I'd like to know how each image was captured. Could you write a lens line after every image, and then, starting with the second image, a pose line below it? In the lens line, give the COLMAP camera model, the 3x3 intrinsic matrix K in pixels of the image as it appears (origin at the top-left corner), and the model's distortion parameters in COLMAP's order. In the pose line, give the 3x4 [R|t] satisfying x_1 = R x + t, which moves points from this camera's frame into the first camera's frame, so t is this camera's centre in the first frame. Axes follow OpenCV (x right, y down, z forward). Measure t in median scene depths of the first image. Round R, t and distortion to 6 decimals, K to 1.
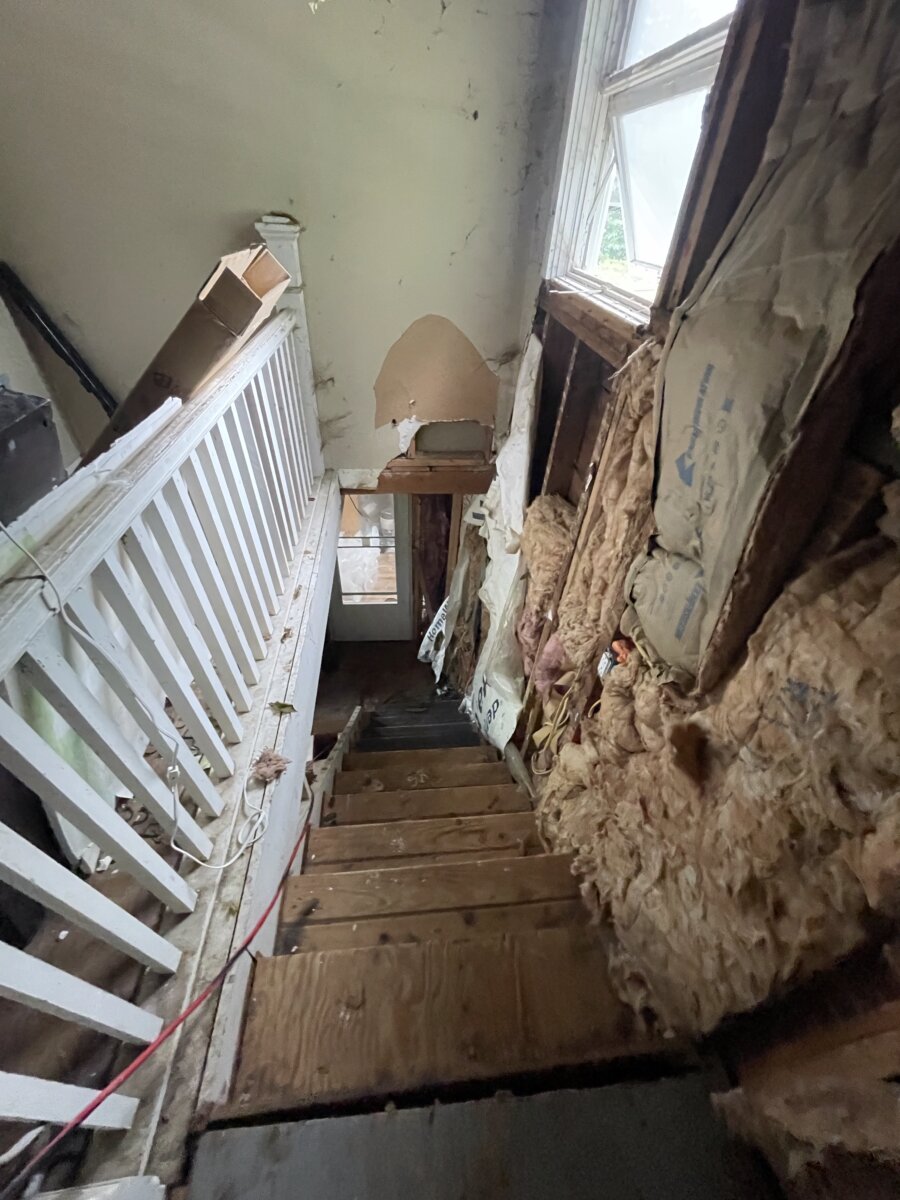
lens RADIAL K [[486.5, 0, 450.2], [0, 486.5, 601.6], [0, 0, 1]] dist [-0.000805, -0.000293]
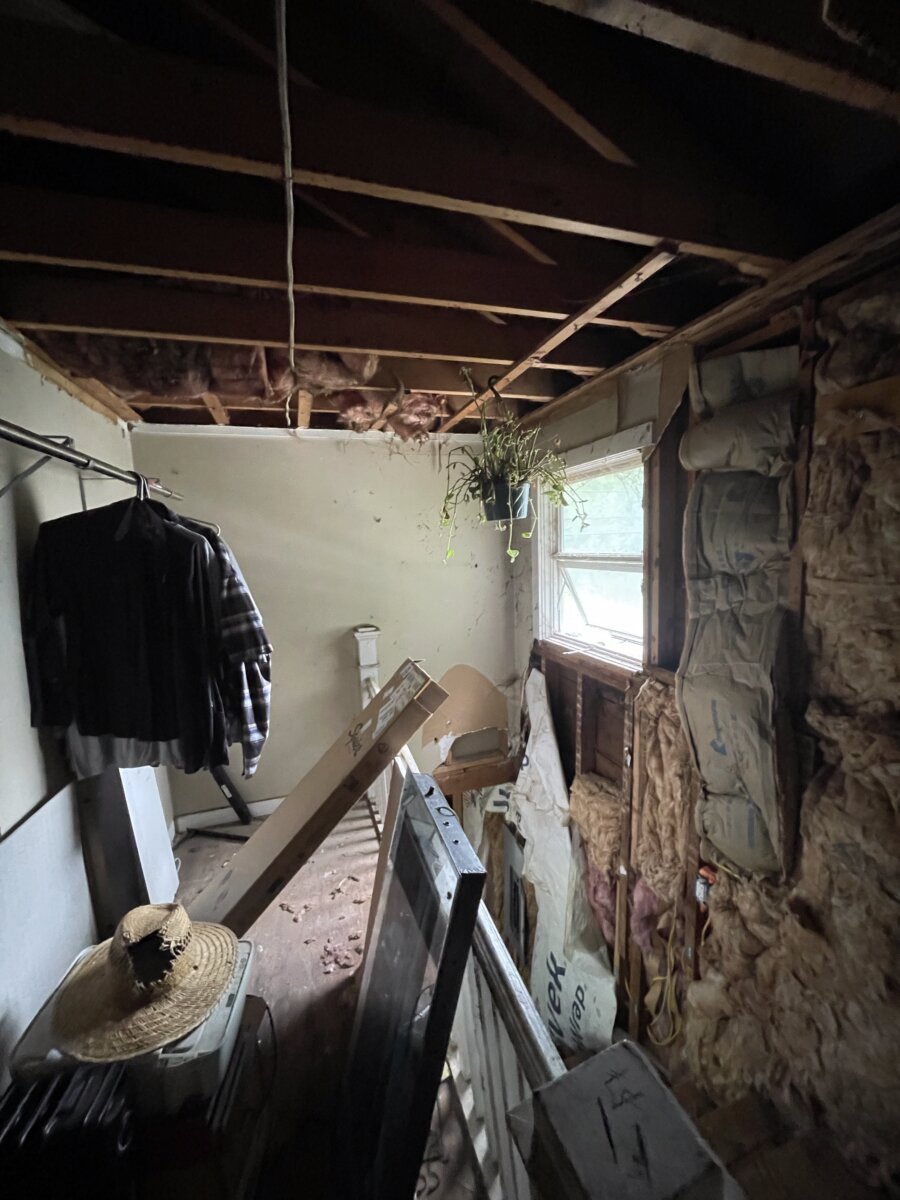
lens RADIAL K [[486.5, 0, 451.5], [0, 486.5, 601.4], [0, 0, 1]] dist [-0.000805, -0.000293]
pose [[0.969982, -0.117488, 0.212913, -0.499374], [0.214580, 0.825469, -0.522070, 0.019039], [-0.114416, 0.552085, 0.825900, -0.450747]]
